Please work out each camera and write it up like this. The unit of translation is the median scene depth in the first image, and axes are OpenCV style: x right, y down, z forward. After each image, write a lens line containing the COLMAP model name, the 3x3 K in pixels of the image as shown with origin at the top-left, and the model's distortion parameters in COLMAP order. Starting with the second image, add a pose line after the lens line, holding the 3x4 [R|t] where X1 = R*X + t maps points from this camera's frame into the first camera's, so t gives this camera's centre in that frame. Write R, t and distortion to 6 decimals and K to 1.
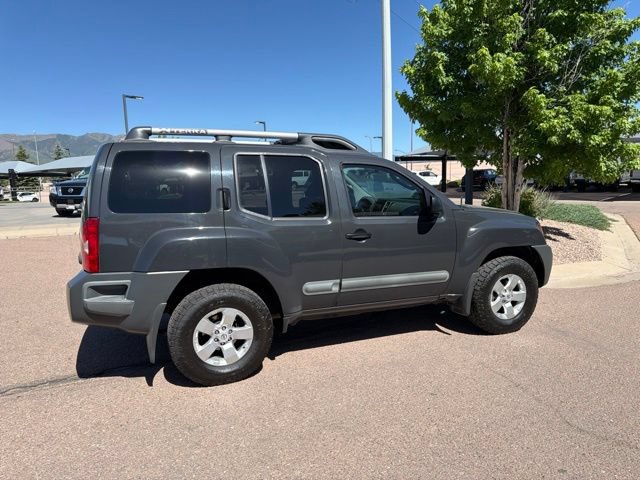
lens RADIAL K [[449.2, 0, 317.5], [0, 449.2, 237.3], [0, 0, 1]] dist [0.036868, -0.039878]
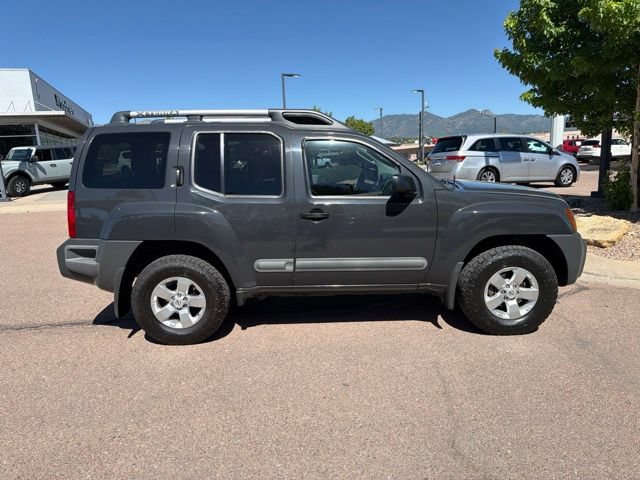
lens RADIAL K [[452.9, 0, 319.1], [0, 452.9, 237.8], [0, 0, 1]] dist [0.034678, -0.039890]
pose [[0.932434, 0.055184, -0.357102, 0.438005], [-0.033686, 0.997241, 0.066148, -0.018771], [0.359767, -0.049650, 0.931720, 0.089376]]
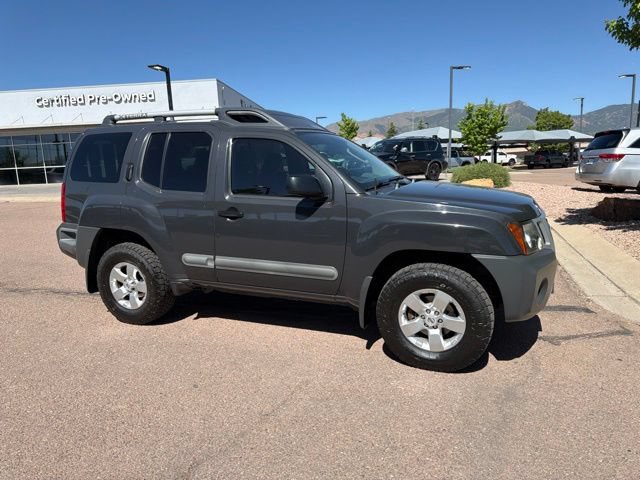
lens RADIAL K [[454.9, 0, 320.0], [0, 454.9, 240.0], [0, 0, 1]] dist [0.036353, -0.039163]
pose [[0.713912, 0.124105, -0.689149, 0.880166], [-0.078018, 0.992139, 0.097847, -0.056216], [0.695875, -0.016088, 0.717983, 0.418511]]
